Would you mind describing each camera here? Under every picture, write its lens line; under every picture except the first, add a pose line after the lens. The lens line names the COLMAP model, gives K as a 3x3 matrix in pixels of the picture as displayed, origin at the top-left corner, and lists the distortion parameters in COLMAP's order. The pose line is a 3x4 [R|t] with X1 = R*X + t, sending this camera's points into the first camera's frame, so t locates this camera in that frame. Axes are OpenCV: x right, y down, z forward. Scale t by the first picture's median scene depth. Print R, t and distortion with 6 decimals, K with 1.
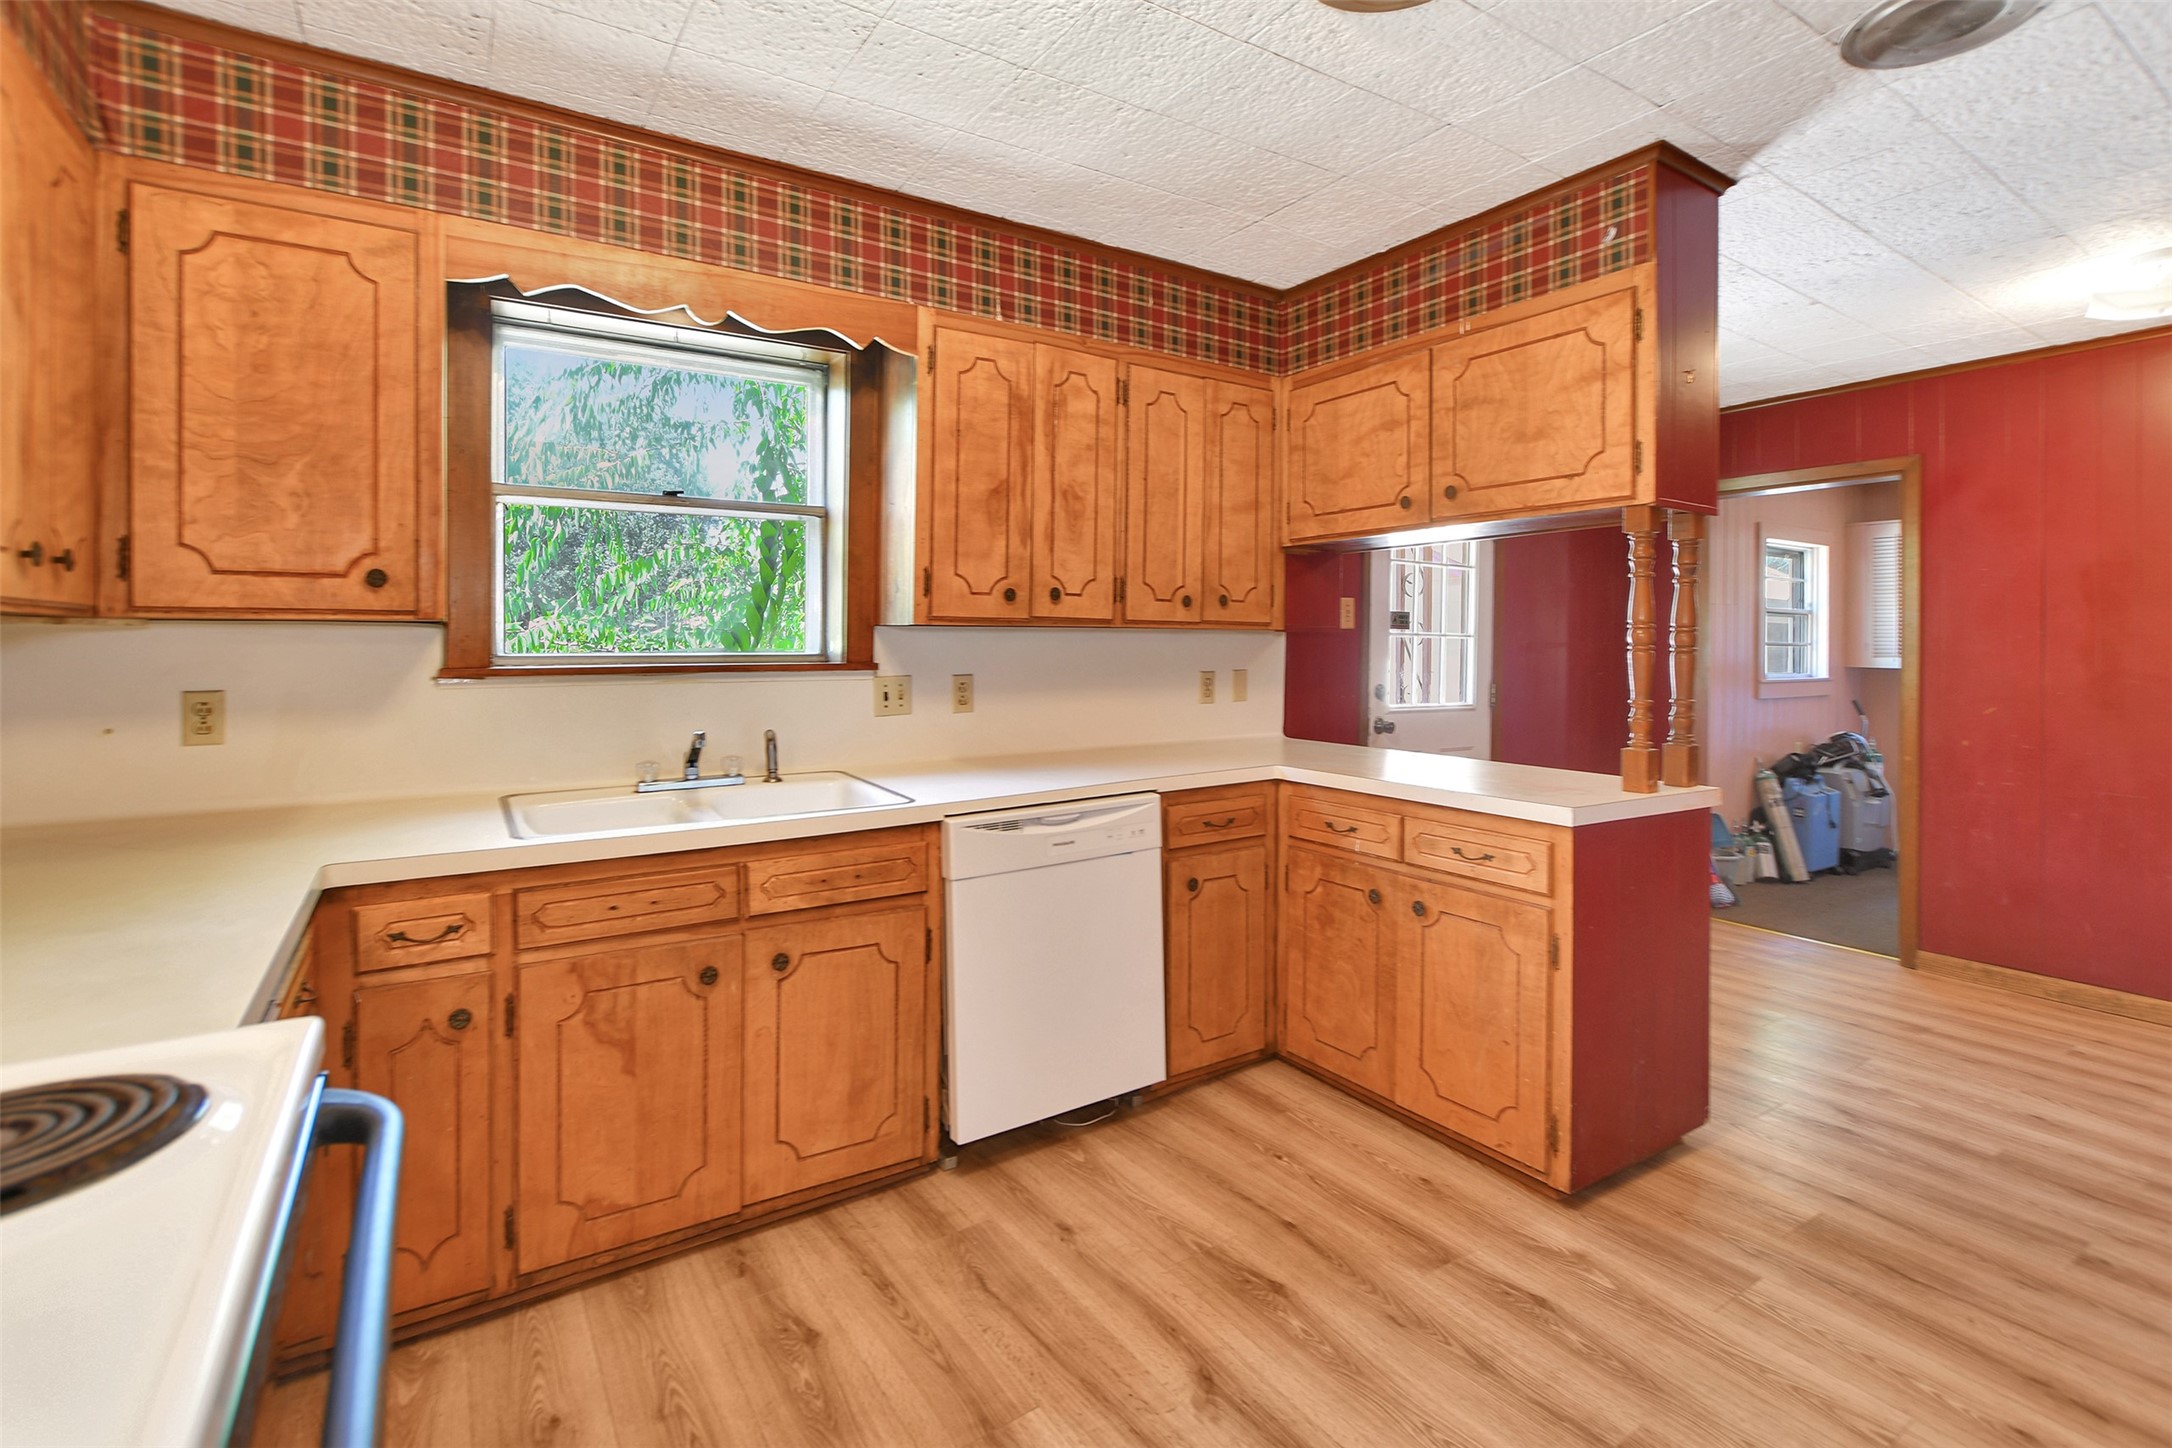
lens RADIAL K [[1012.7, 0, 1081.9], [0, 1012.7, 644.7], [0, 0, 1]] dist [-0.014990, 0.008479]
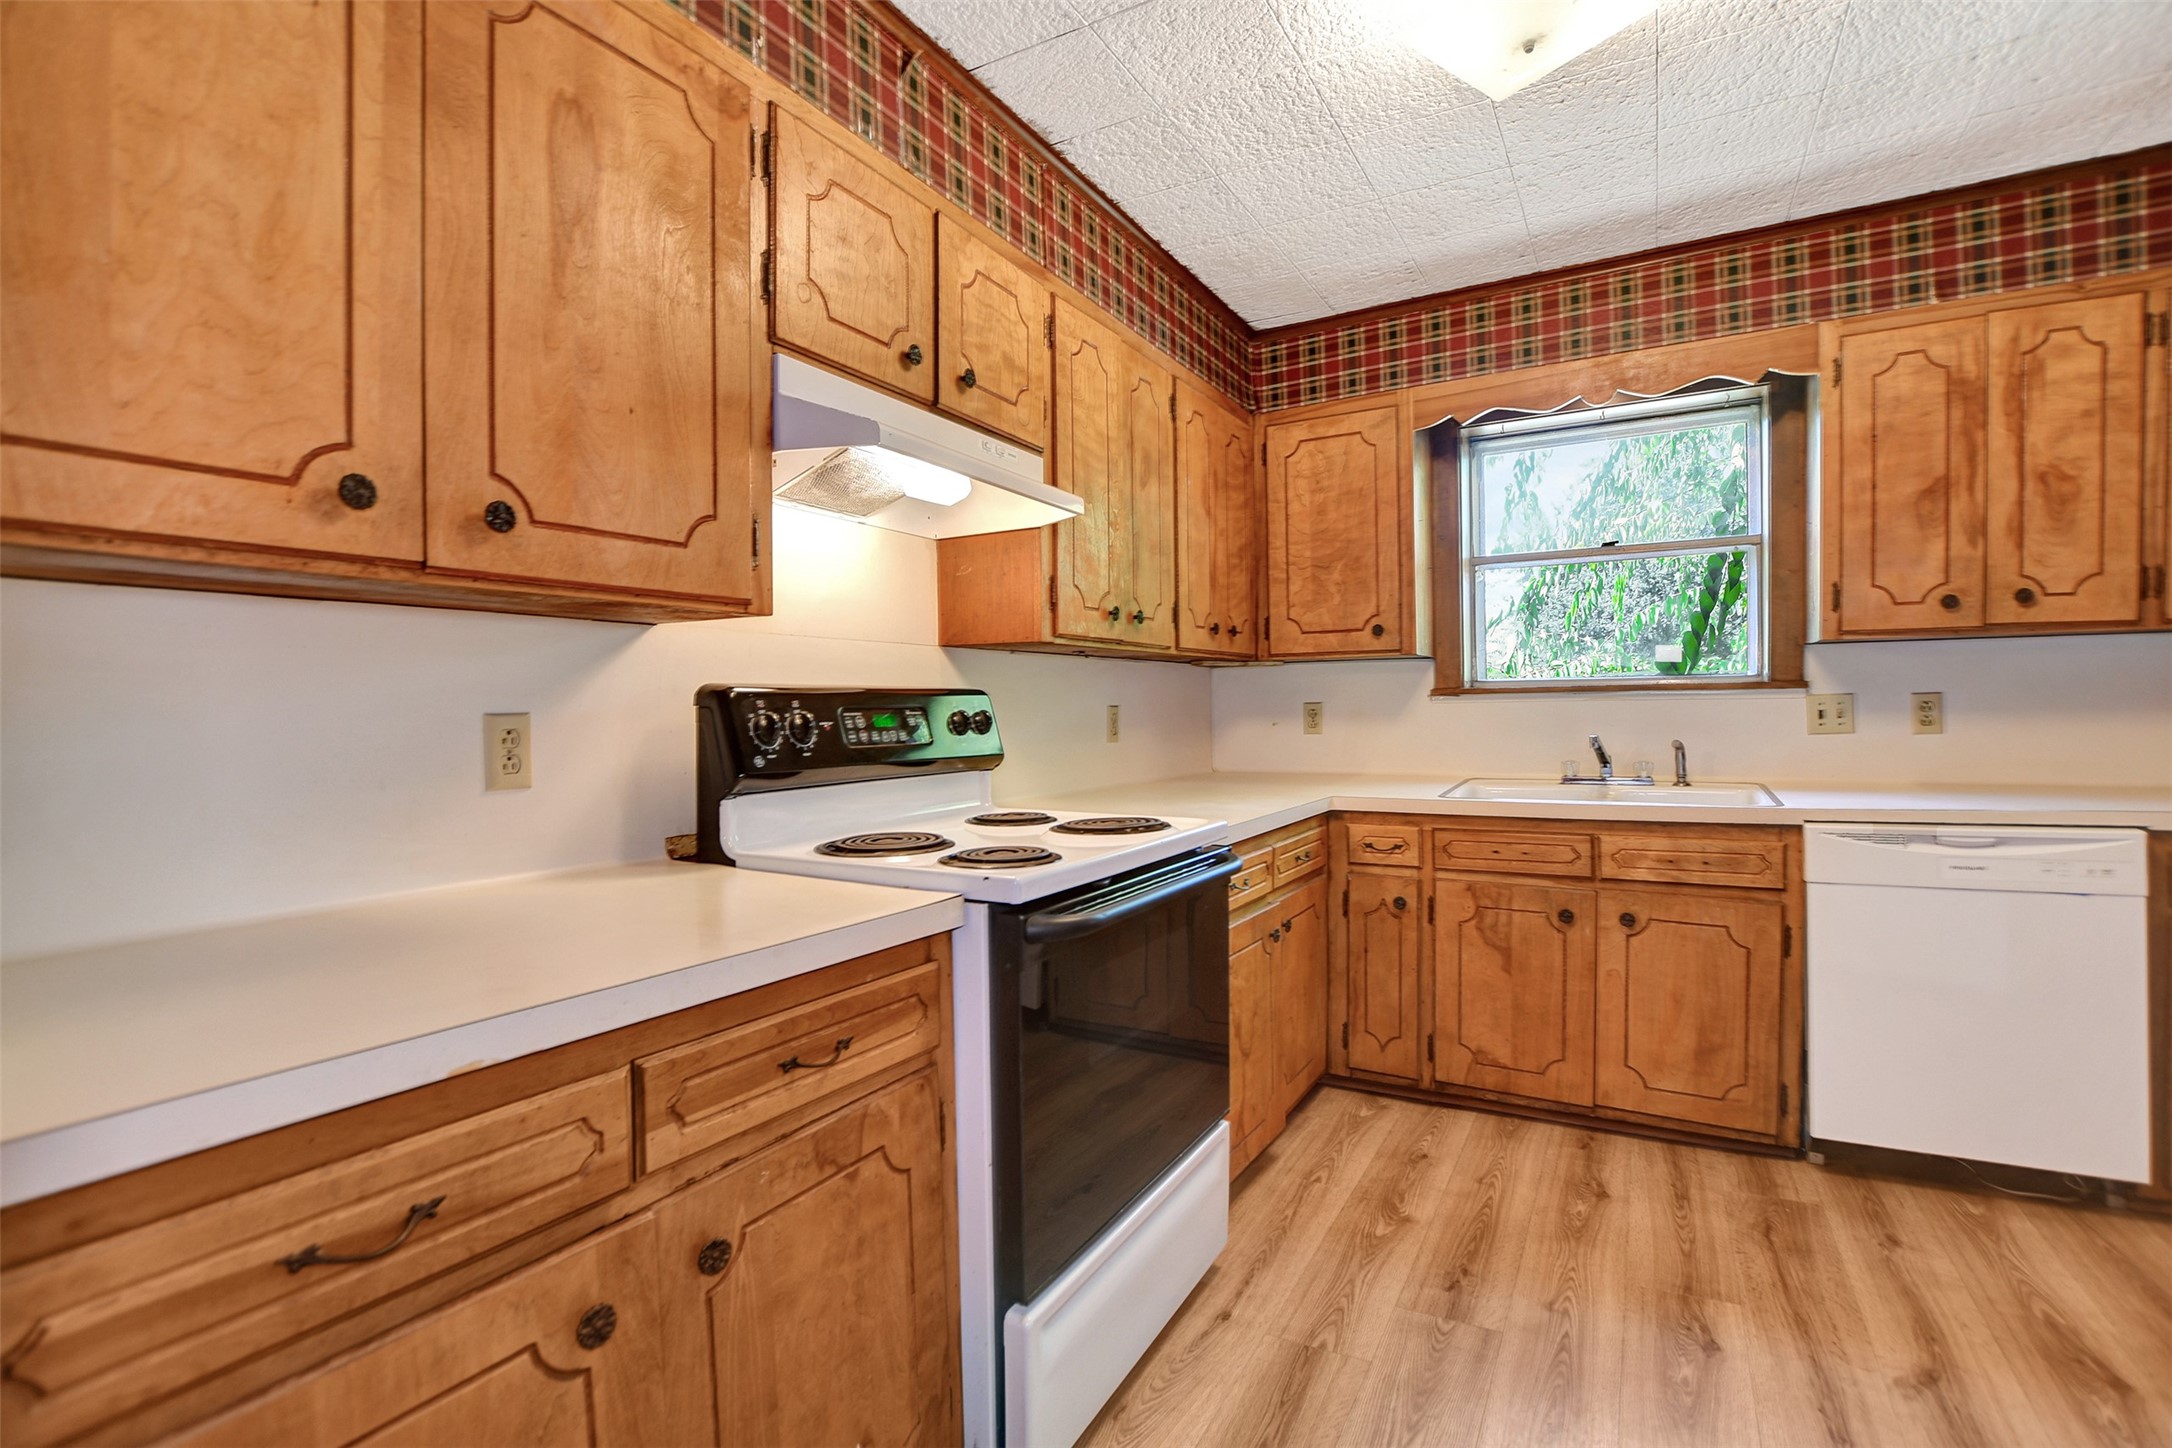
lens RADIAL K [[973.0, 0, 1086.0], [0, 973.0, 724.0], [0, 0, 1]] dist [-0.002106, -0.000570]
pose [[0.464400, 0.013594, -0.885521, 0.439090], [0.011007, 0.999716, 0.021119, 0.043585], [0.885557, -0.019555, 0.464119, -0.127229]]
